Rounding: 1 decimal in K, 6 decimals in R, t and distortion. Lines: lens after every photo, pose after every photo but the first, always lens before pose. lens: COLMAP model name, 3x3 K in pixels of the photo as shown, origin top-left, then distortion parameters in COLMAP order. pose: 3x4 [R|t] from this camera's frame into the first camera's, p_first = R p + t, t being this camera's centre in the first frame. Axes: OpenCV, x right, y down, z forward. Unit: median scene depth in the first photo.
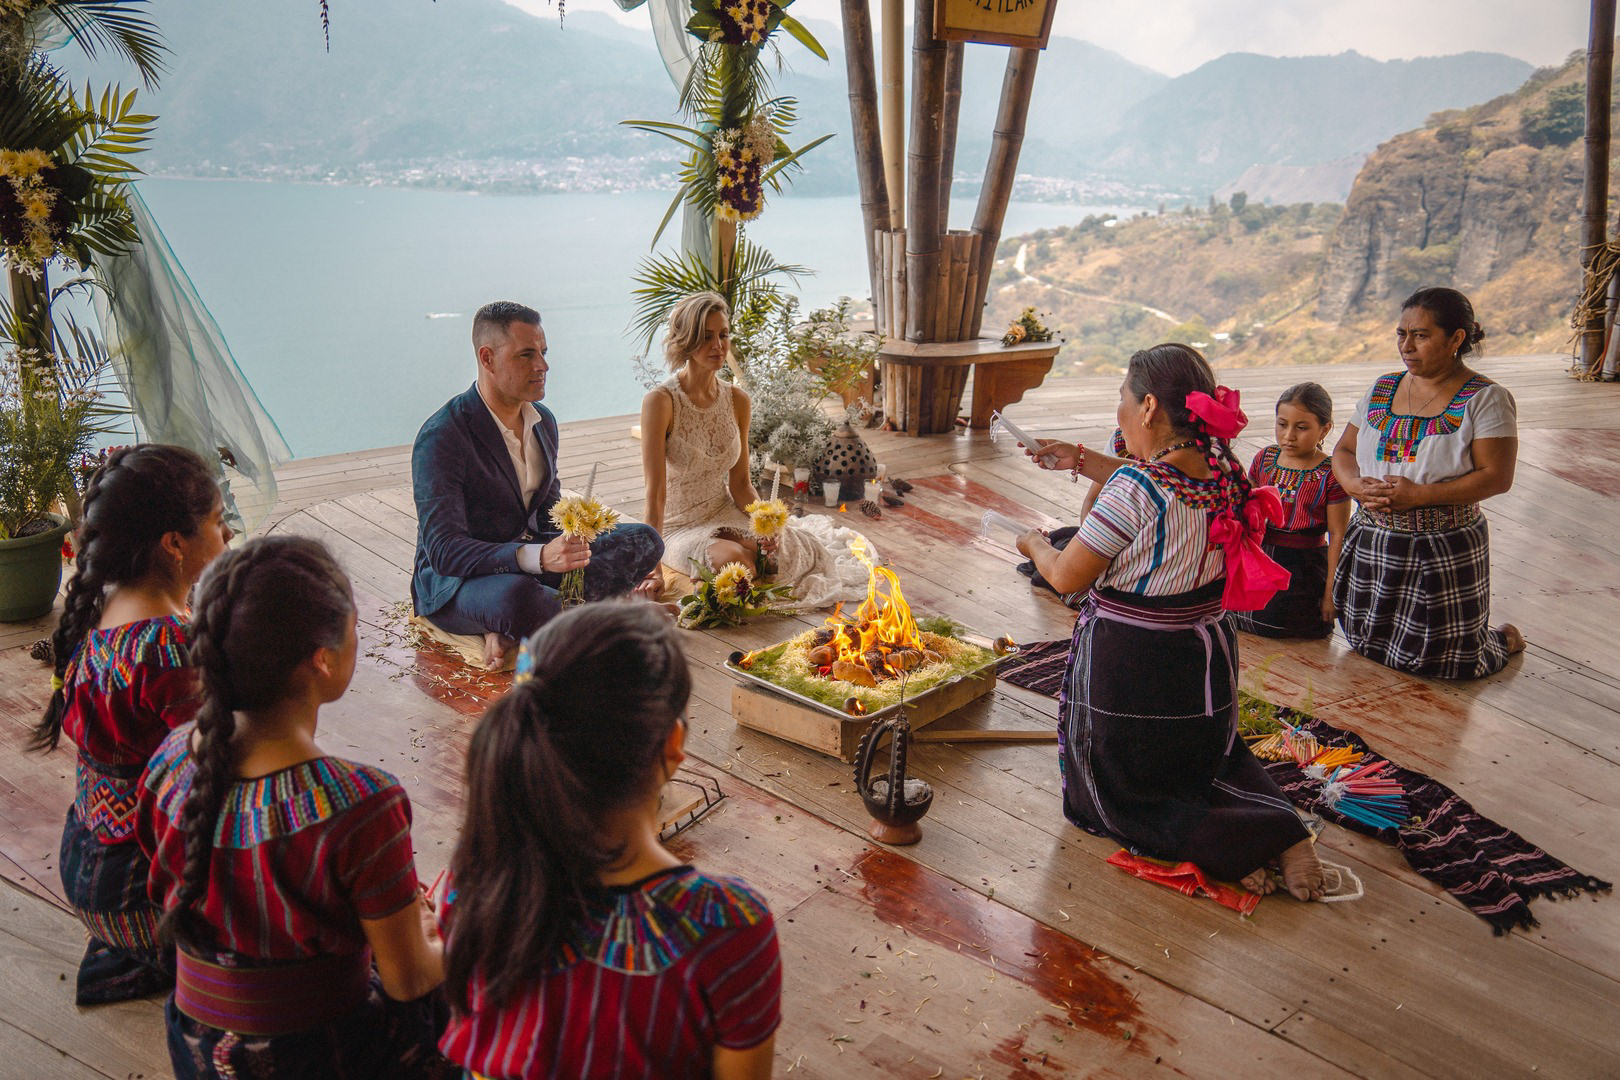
lens RADIAL K [[1338.5, 0, 810.0], [0, 1338.5, 540.0], [0, 0, 1]] dist [-0.040236, 0.016744]
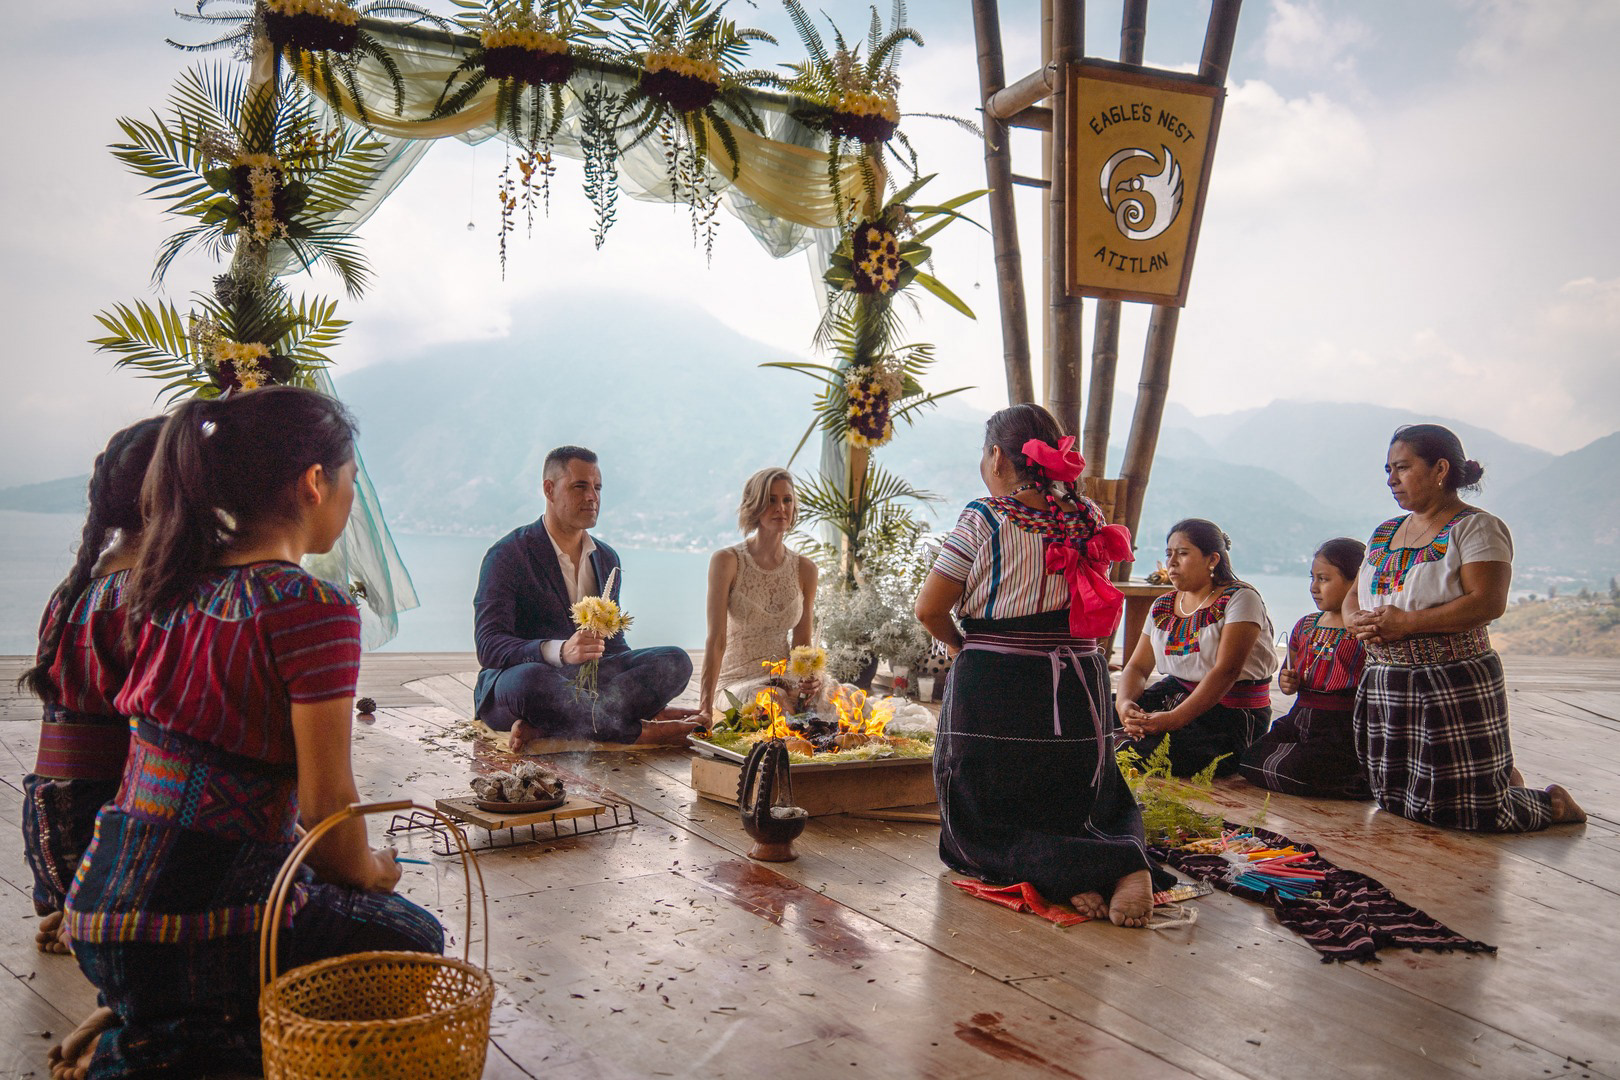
lens RADIAL K [[1375.2, 0, 808.8], [0, 1375.2, 528.9], [0, 0, 1]] dist [-0.042393, 0.010395]
pose [[0.966816, 0.008977, -0.255314, 0.239335], [-0.080982, 0.958612, -0.272955, 0.173331], [0.242297, 0.284573, 0.927529, -0.045405]]
